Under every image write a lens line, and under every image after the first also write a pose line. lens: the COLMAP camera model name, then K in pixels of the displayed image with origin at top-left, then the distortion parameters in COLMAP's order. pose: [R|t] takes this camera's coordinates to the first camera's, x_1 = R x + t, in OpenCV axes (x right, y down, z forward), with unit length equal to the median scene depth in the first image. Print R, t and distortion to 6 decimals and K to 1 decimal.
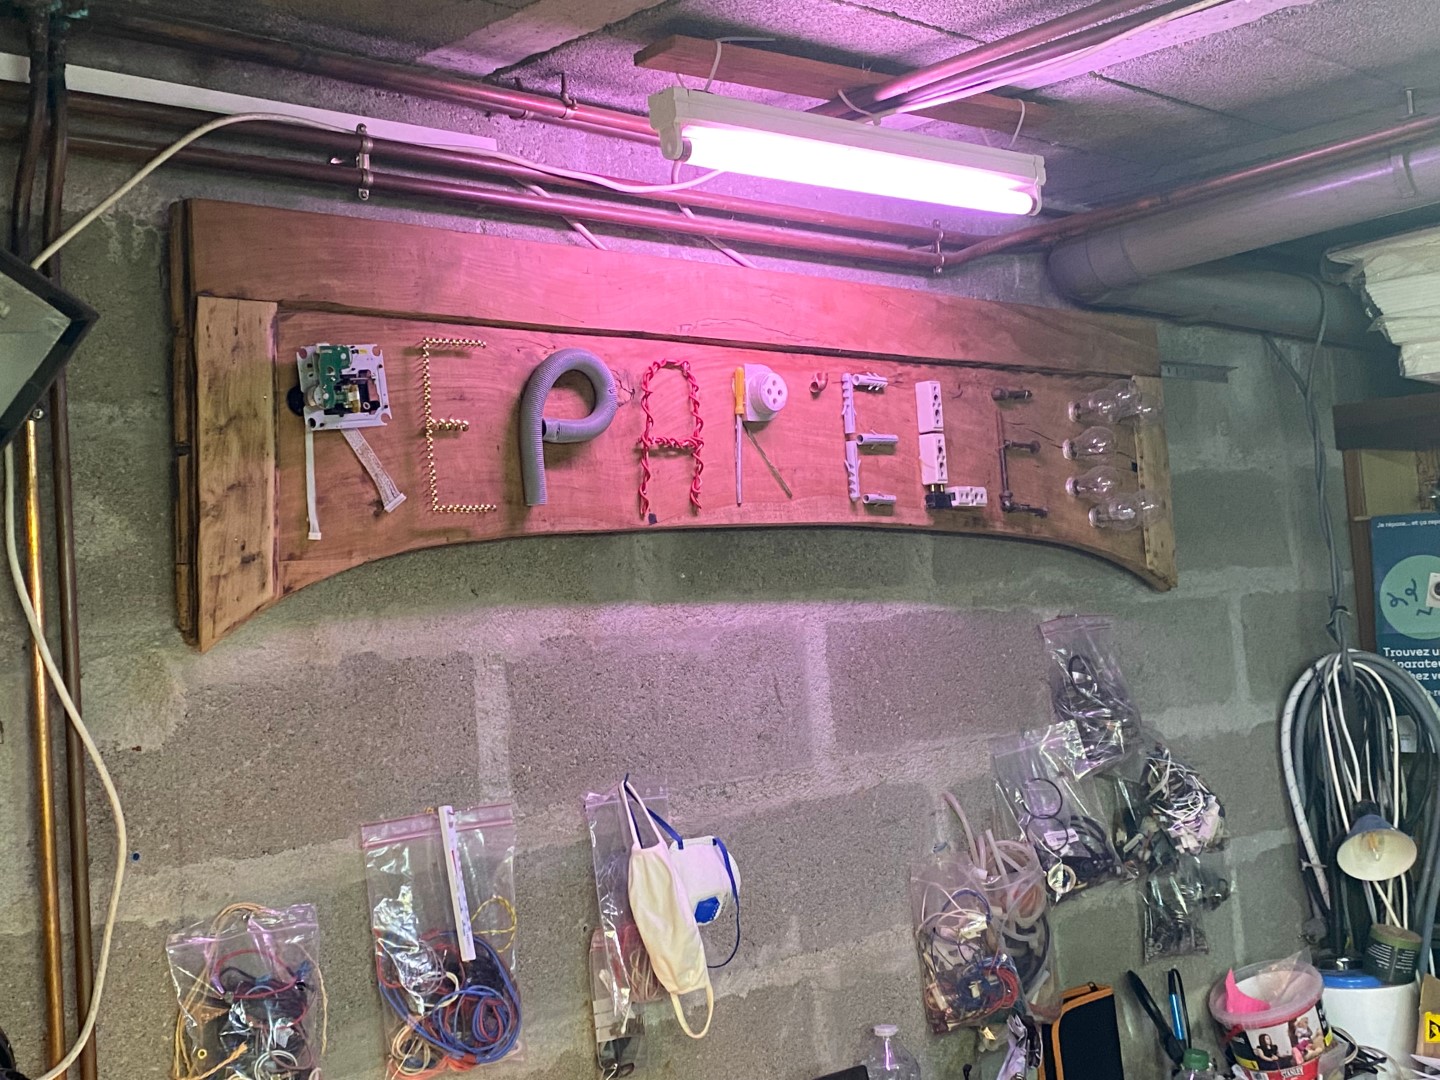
lens RADIAL K [[1890.6, 0, 684.7], [0, 1890.6, 524.9], [0, 0, 1]] dist [0.000661, 0.000000]
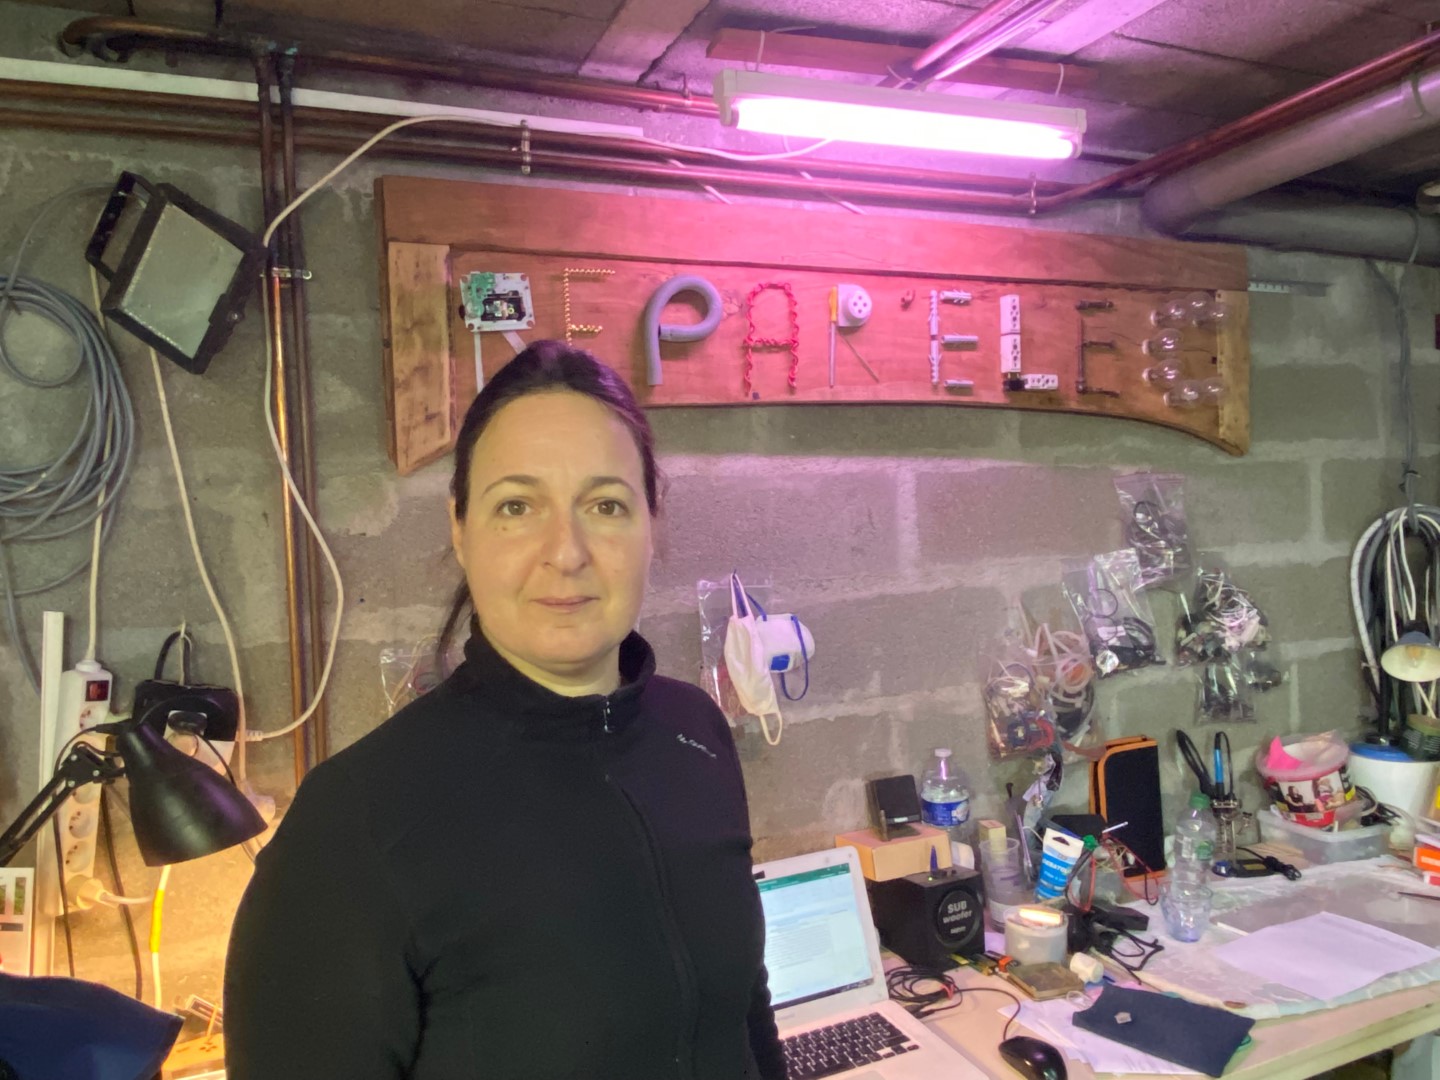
lens RADIAL K [[1068.4, 0, 716.1], [0, 1068.4, 550.0], [0, 0, 1]] dist [0.024879, -0.023769]
pose [[0.932864, 0.054066, -0.356149, 0.218013], [-0.008494, 0.991699, 0.128299, 0.008436], [0.360130, -0.116660, 0.925579, 0.188298]]
